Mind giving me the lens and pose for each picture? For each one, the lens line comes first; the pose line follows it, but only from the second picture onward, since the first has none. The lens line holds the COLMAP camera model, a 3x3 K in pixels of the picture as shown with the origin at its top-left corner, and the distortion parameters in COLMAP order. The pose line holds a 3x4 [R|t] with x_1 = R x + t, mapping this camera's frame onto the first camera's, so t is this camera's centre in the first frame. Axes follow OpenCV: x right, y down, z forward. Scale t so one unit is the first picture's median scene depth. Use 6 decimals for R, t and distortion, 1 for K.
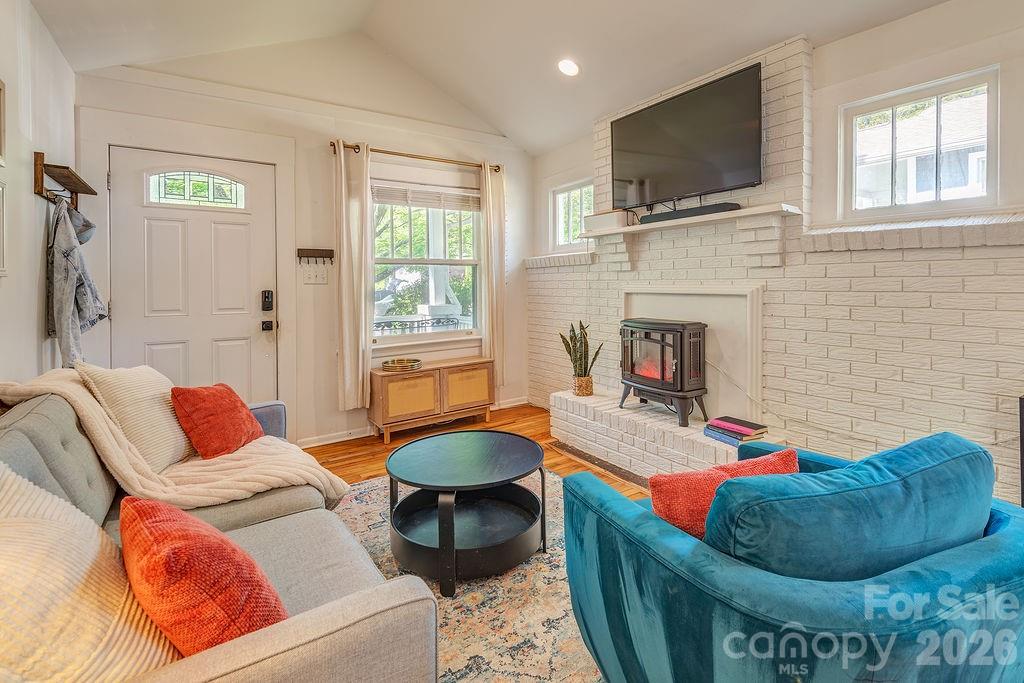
lens RADIAL K [[484.0, 0, 520.2], [0, 484.0, 284.9], [0, 0, 1]] dist [-0.000804, -0.000593]
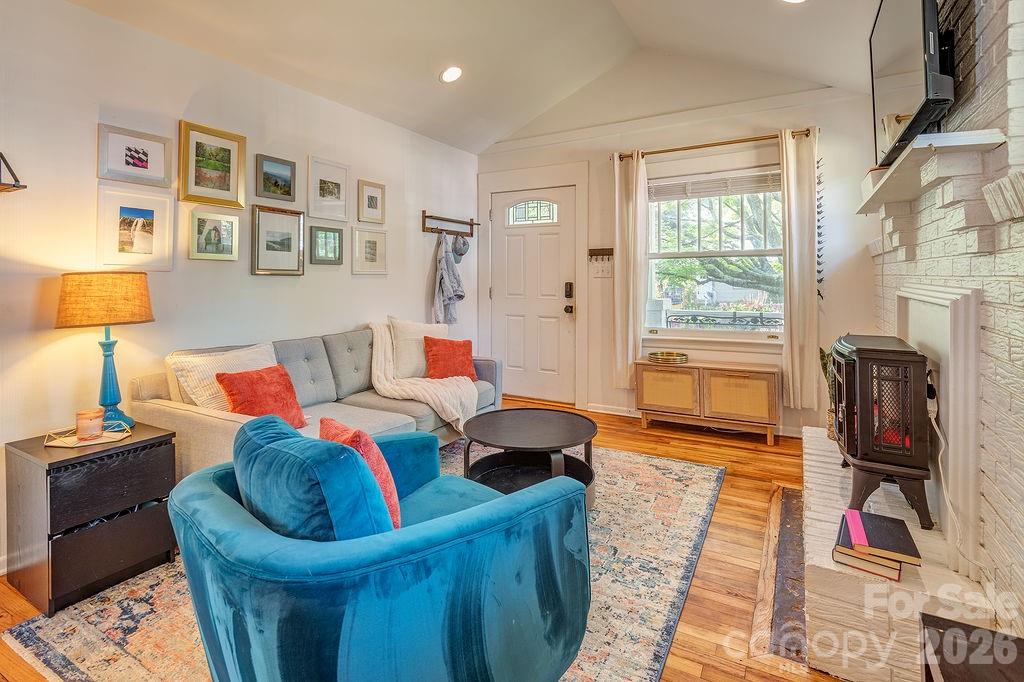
lens RADIAL K [[484.0, 0, 520.2], [0, 484.0, 284.4], [0, 0, 1]] dist [-0.000804, -0.000593]
pose [[0.431614, 0.018297, -0.901873, 0.561179], [-0.005625, 0.999829, 0.017592, -0.005470], [0.902041, -0.002520, 0.431643, 0.292966]]
